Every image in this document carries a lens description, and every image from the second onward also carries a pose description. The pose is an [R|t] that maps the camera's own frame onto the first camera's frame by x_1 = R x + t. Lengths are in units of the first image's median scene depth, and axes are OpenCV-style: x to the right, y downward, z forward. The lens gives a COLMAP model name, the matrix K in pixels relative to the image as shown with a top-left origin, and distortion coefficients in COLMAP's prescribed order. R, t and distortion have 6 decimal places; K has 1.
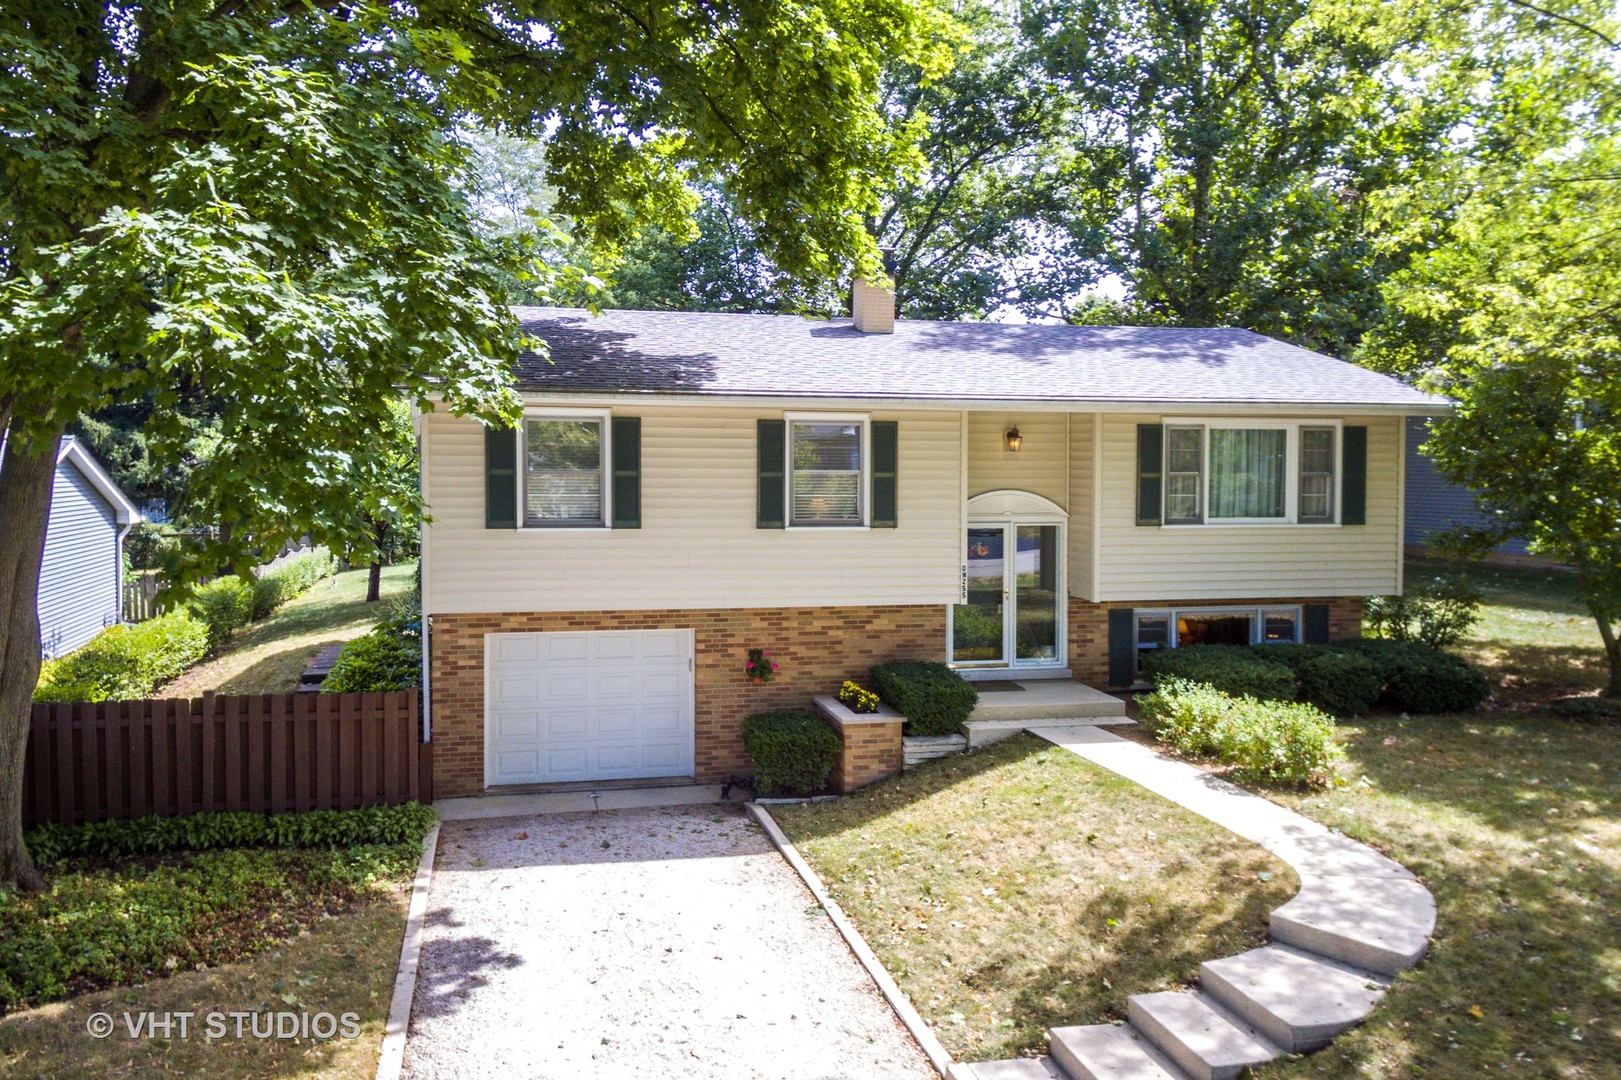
lens RADIAL K [[940.3, 0, 633.8], [0, 940.3, 535.0], [0, 0, 1]] dist [0.030263, -0.014421]
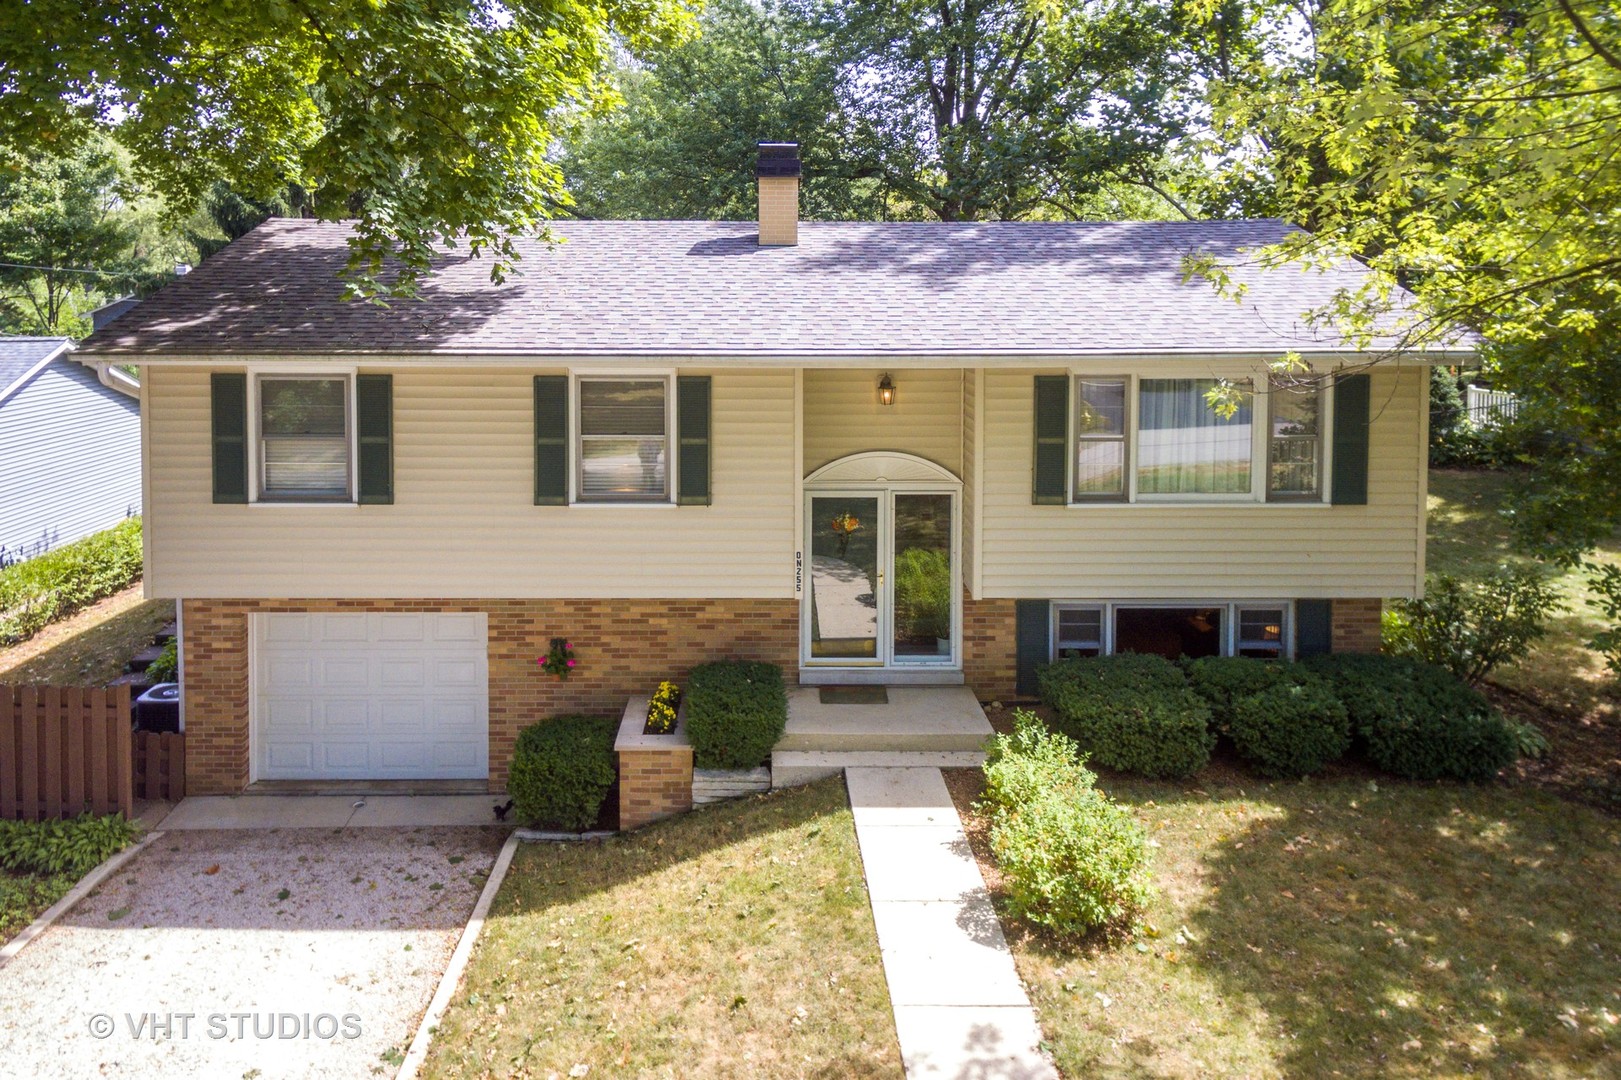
lens RADIAL K [[912.5, 0, 807.8], [0, 912.5, 351.2], [0, 0, 1]] dist [0.012370, -0.002753]
pose [[0.986735, 0.009781, -0.162042, 0.503428], [-0.008190, 0.999912, 0.010478, -0.154724], [0.162130, -0.009012, 0.986728, 0.235822]]
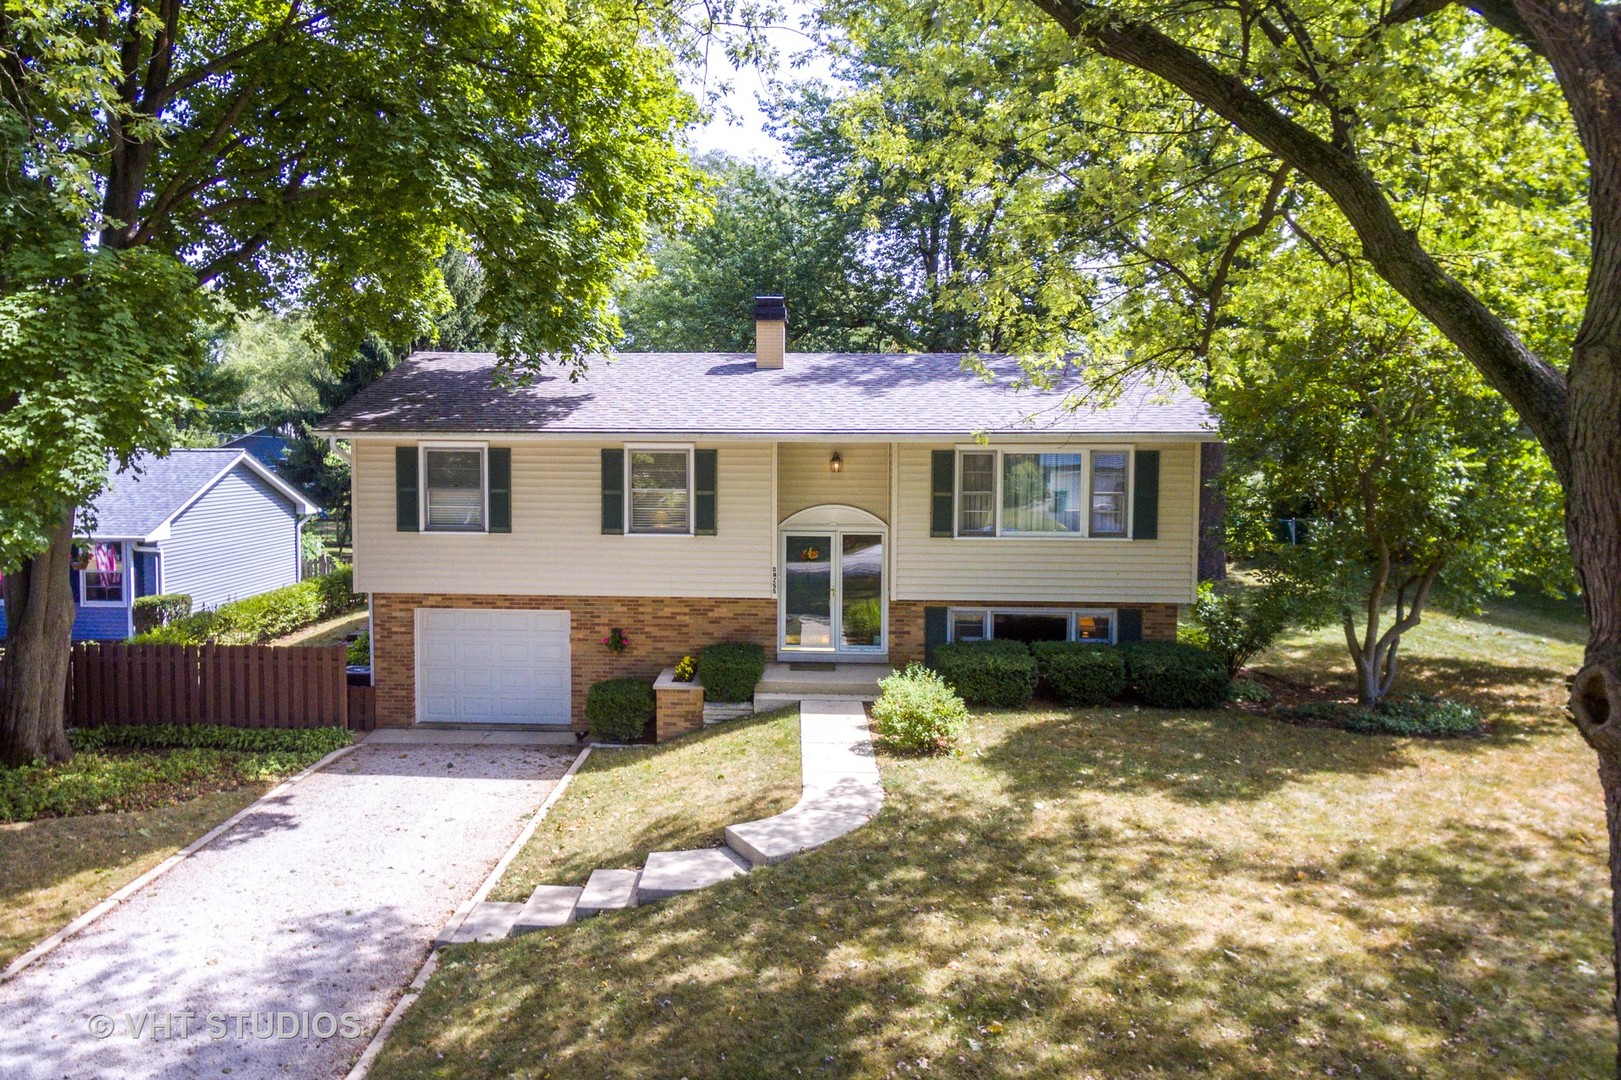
lens RADIAL K [[951.2, 0, 810.5], [0, 951.2, 540.0], [0, 0, 1]] dist [0.018124, 0.000069]
pose [[0.976039, 0.020800, -0.216600, 0.690168], [-0.014764, 0.999457, 0.029450, -0.041538], [0.217095, -0.025547, 0.975816, -0.203931]]
